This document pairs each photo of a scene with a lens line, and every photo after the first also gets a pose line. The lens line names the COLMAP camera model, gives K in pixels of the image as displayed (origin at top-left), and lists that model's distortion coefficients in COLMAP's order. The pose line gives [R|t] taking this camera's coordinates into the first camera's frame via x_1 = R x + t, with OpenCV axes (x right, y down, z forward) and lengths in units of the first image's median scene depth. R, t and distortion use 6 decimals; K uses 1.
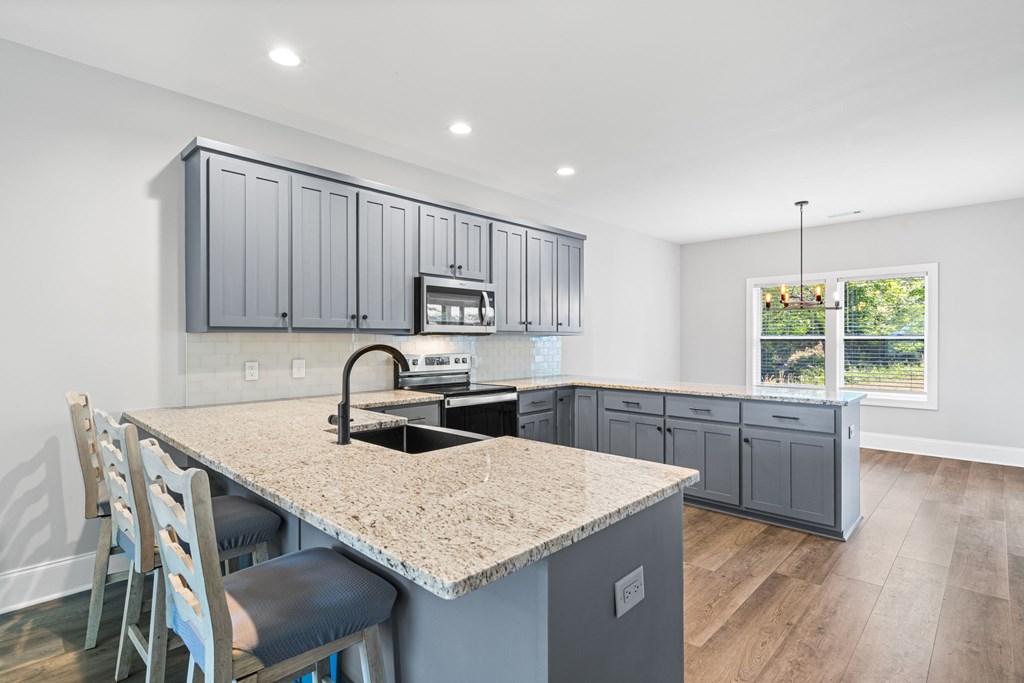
lens RADIAL K [[476.2, 0, 539.8], [0, 476.2, 345.0], [0, 0, 1]] dist [-0.004006, -0.001158]
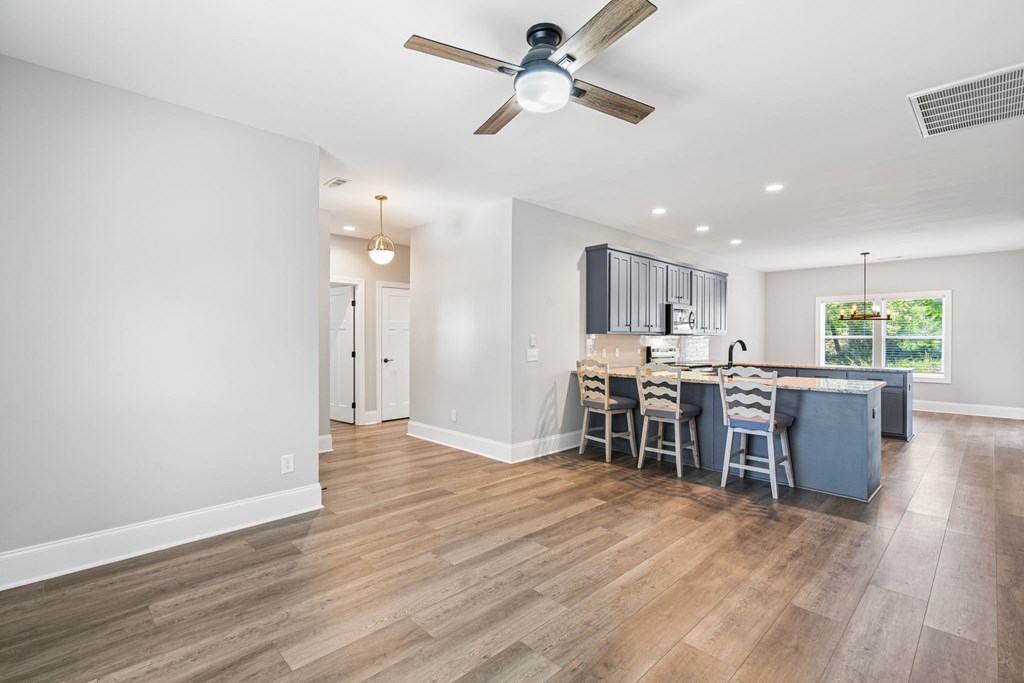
lens RADIAL K [[464.4, 0, 508.7], [0, 464.4, 350.7], [0, 0, 1]] dist [-0.004072, 0.000955]
pose [[0.999275, 0.007270, -0.037372, -0.258320], [-0.006587, 0.999809, 0.018385, 0.003185], [0.037498, -0.018126, 0.999132, -0.266189]]
